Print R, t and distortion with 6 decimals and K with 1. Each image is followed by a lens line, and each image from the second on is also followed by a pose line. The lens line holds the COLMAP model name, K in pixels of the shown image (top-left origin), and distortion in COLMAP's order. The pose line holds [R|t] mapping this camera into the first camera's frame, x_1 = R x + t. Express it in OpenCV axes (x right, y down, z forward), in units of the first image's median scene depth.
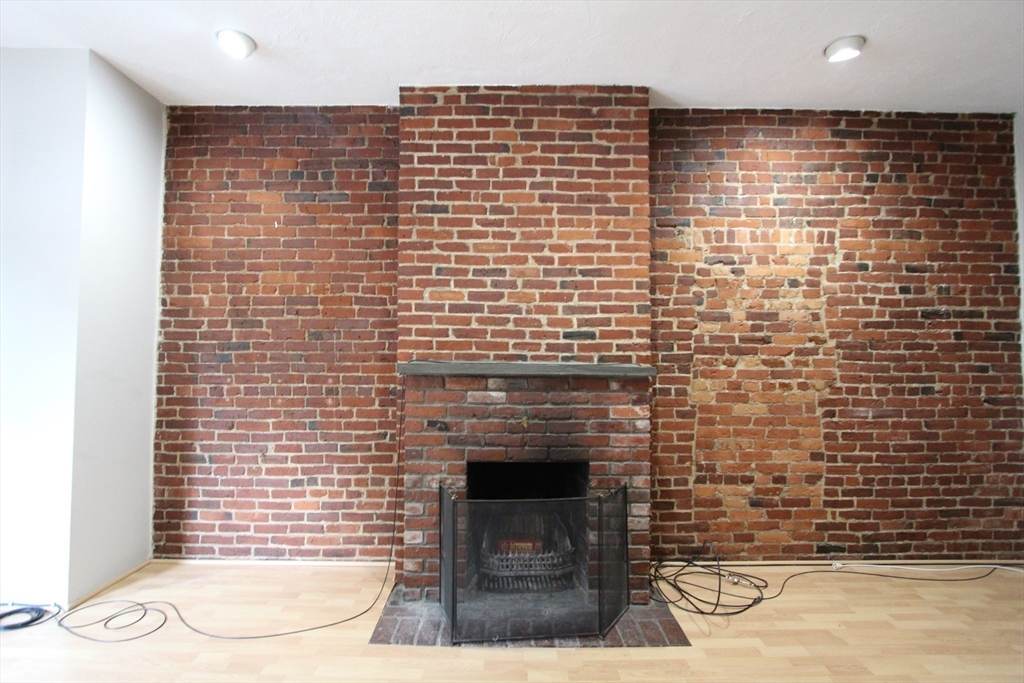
lens RADIAL K [[474.5, 0, 506.2], [0, 474.5, 345.5], [0, 0, 1]] dist [-0.017058, 0.000905]
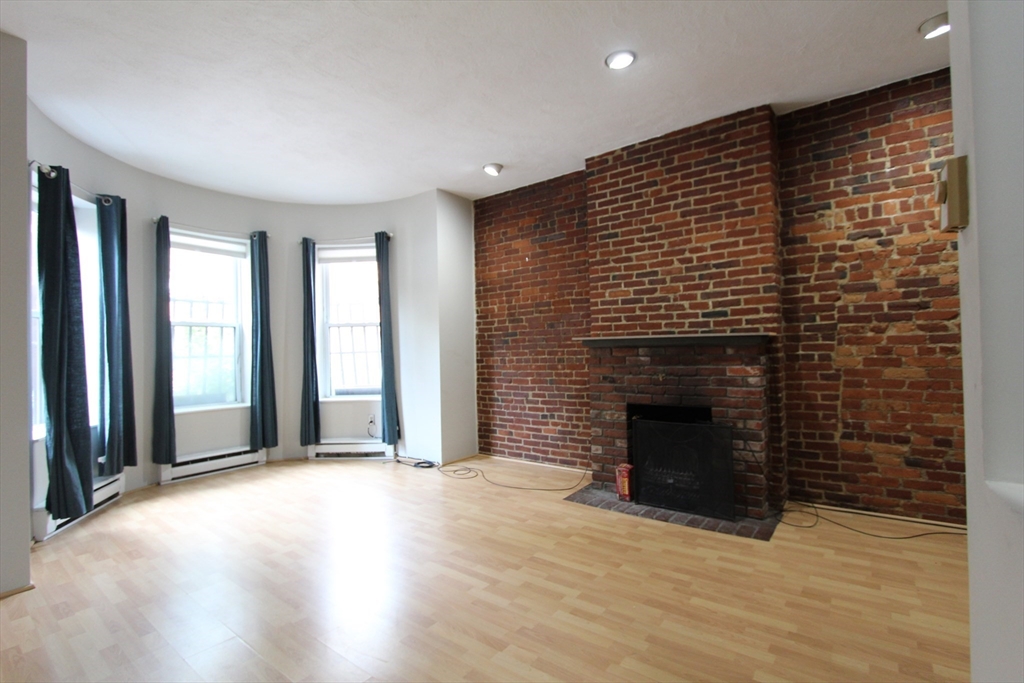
lens RADIAL K [[474.5, 0, 506.2], [0, 474.5, 345.5], [0, 0, 1]] dist [-0.017058, 0.000905]
pose [[0.786757, -0.030115, -0.616528, 0.468734], [0.046798, 0.998845, 0.010930, 0.021762], [0.615487, -0.037451, 0.787257, -0.358546]]
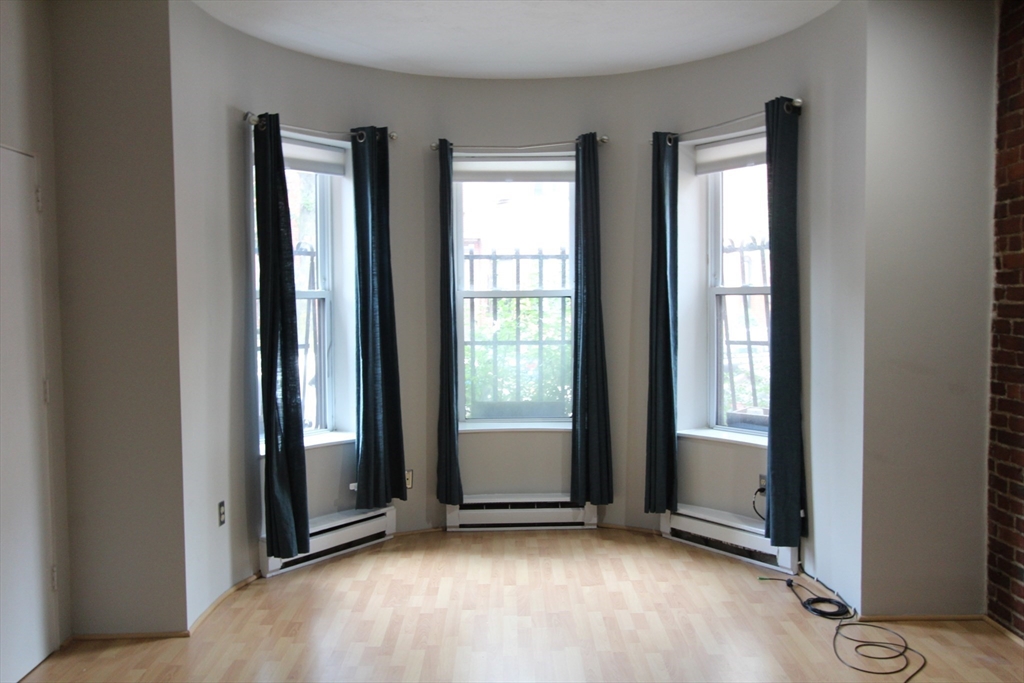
lens RADIAL K [[897.5, 0, 512.0], [0, 897.5, 341.5], [0, 0, 1]] dist [0.003326, 0.004778]
pose [[-0.006675, 0.041055, -0.999135, 0.629708], [0.042713, 0.998257, 0.040734, -0.061067], [0.999065, -0.042404, -0.008417, 0.284123]]
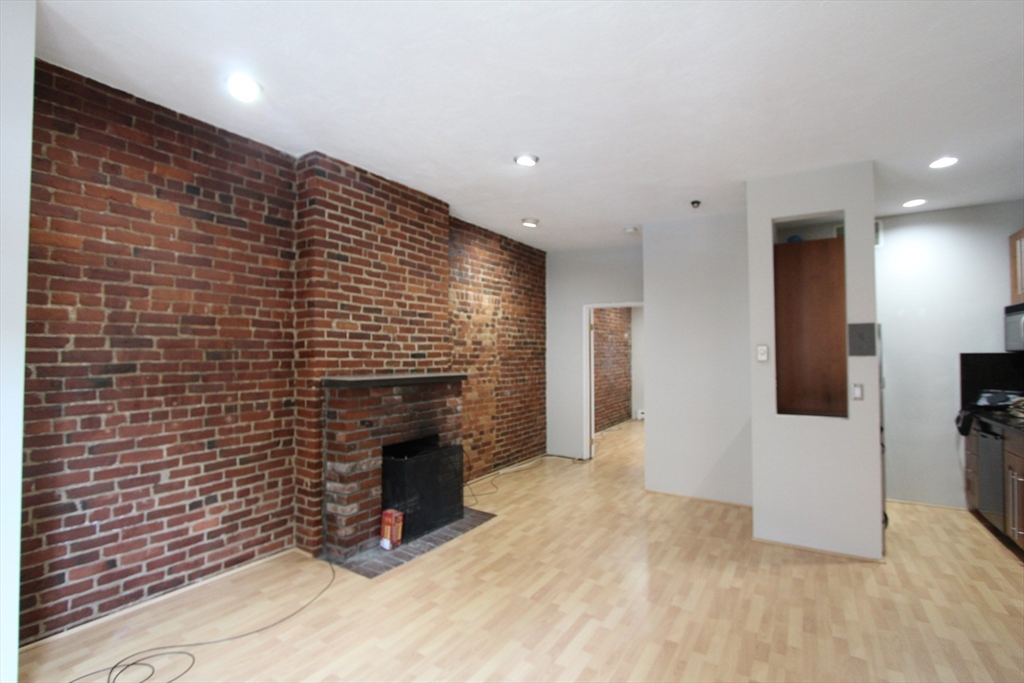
lens RADIAL K [[474.5, 0, 506.2], [0, 474.5, 345.5], [0, 0, 1]] dist [-0.017058, 0.000905]
pose [[0.543852, 0.010523, 0.839115, -0.916827], [-0.024048, 0.999706, 0.003049, -0.061263], [-0.838837, -0.021837, 0.543945, -0.072616]]
